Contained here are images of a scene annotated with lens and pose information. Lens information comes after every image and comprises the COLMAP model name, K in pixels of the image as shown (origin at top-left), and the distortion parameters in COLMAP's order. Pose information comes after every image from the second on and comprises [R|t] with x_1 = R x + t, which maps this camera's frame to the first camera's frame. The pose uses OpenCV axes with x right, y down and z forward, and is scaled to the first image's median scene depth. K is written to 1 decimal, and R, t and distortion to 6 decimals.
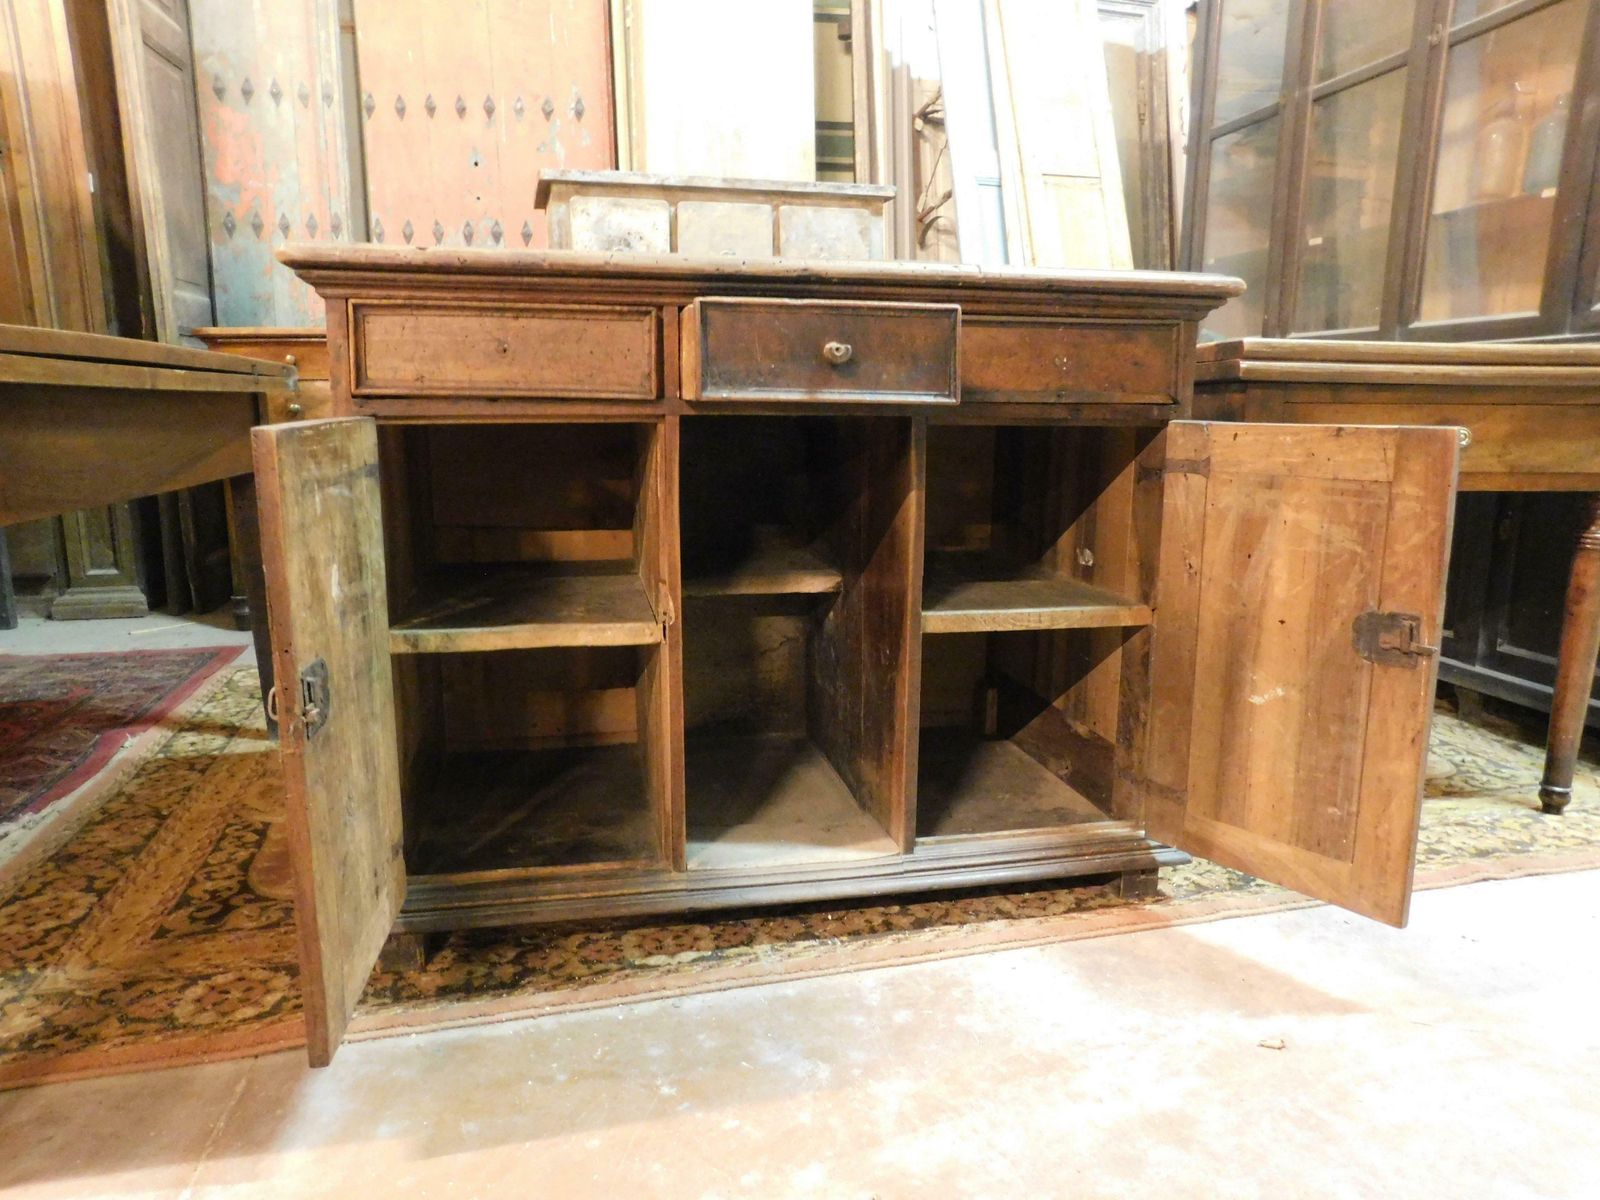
lens RADIAL K [[1073.5, 0, 800.0], [0, 1073.5, 610.9], [0, 0, 1]] dist [-0.050043, 0.055803]
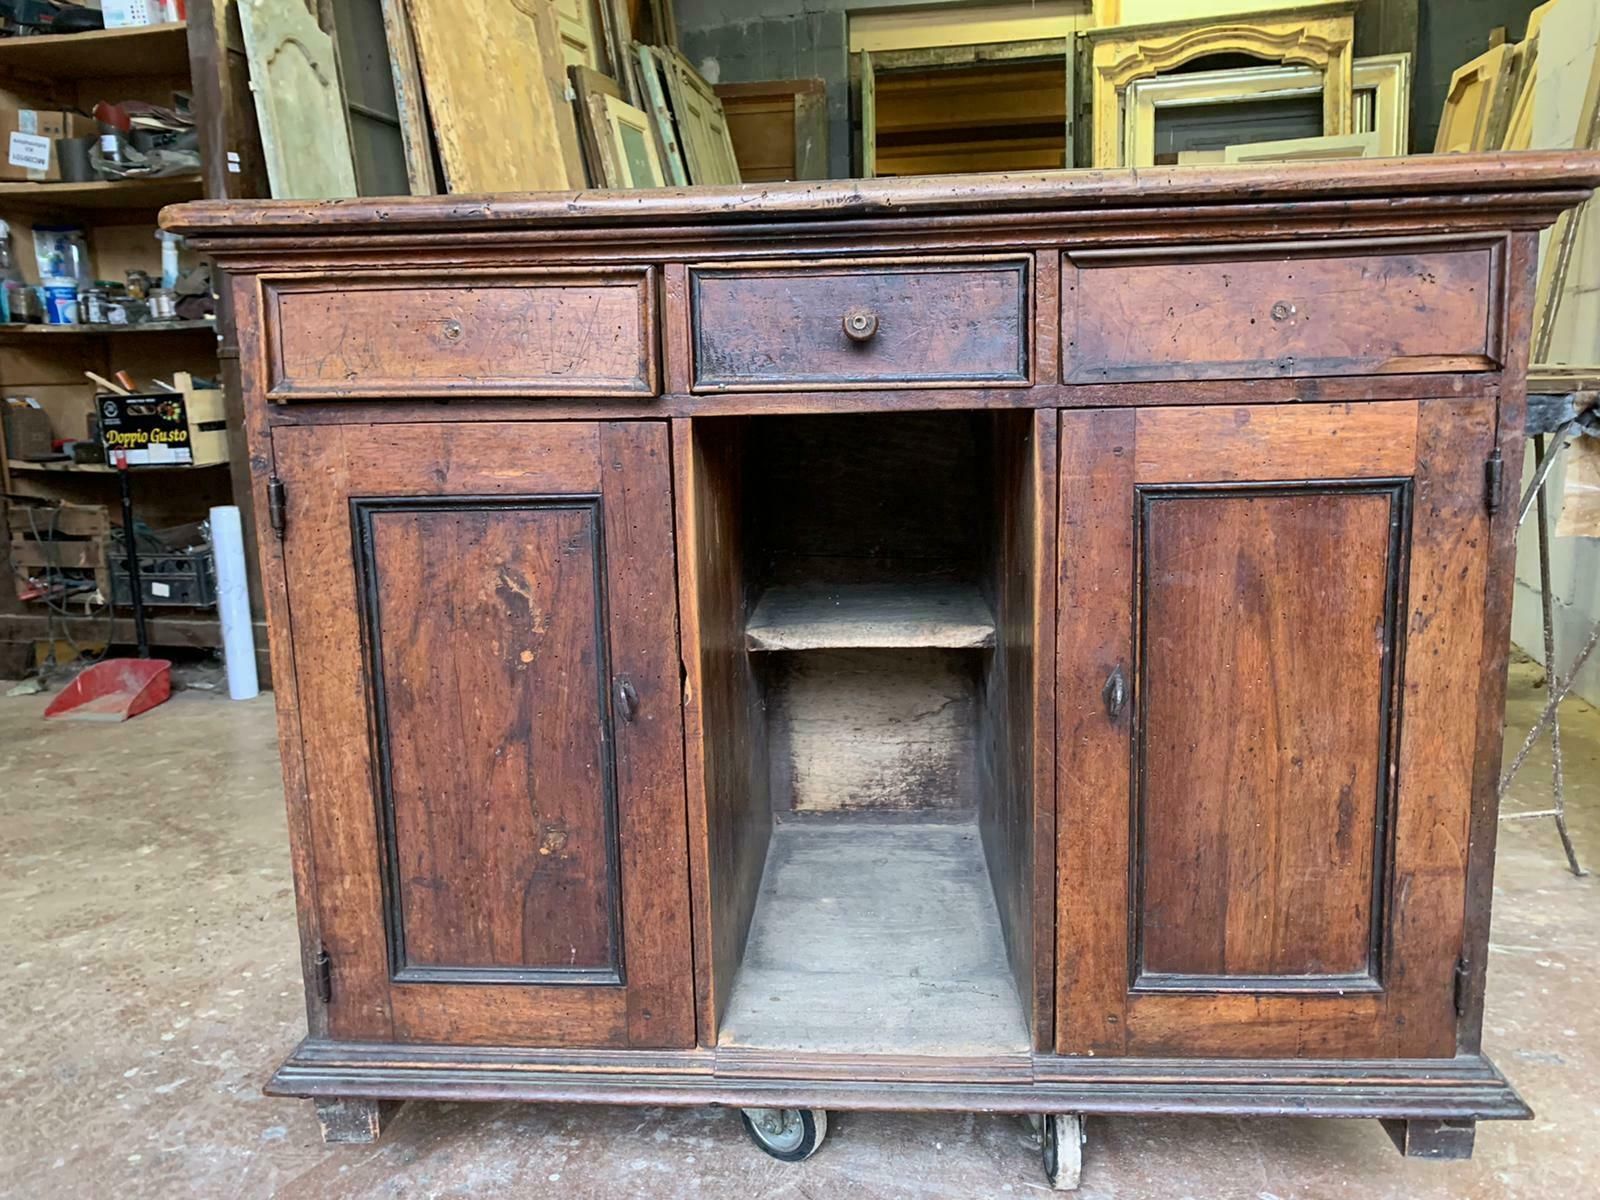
lens RADIAL K [[1214.4, 0, 793.0], [0, 1214.4, 596.9], [0, 0, 1]] dist [0.036845, -0.025228]
pose [[0.961608, 0.016610, -0.273924, 0.144998], [-0.020163, 0.999745, -0.010158, -0.045612], [0.273685, 0.015292, 0.961698, 0.198893]]
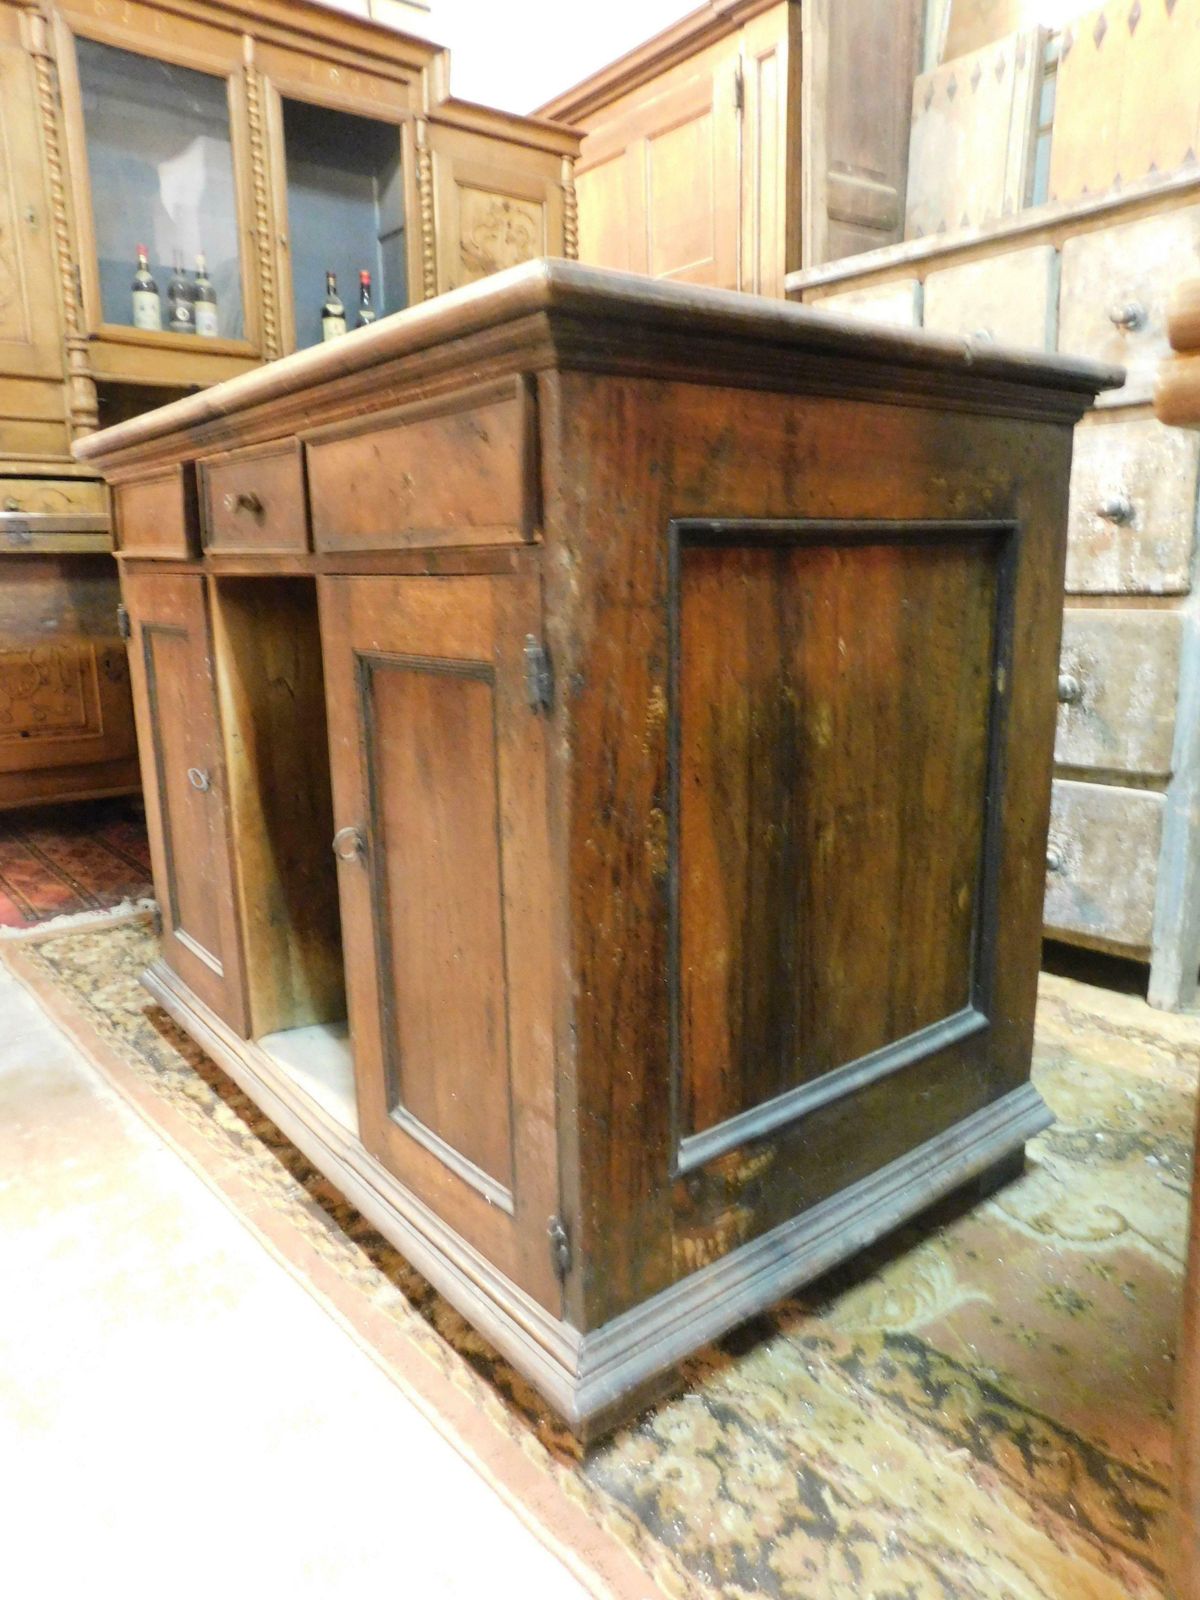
lens RADIAL K [[1073.5, 0, 594.2], [0, 1073.5, 809.1], [0, 0, 1]] dist [-0.050043, 0.055803]
pose [[0.438733, 0.191376, -0.878002, 0.751520], [-0.147863, 0.979116, 0.139529, -0.132076], [0.886369, 0.068609, 0.457868, 0.725660]]
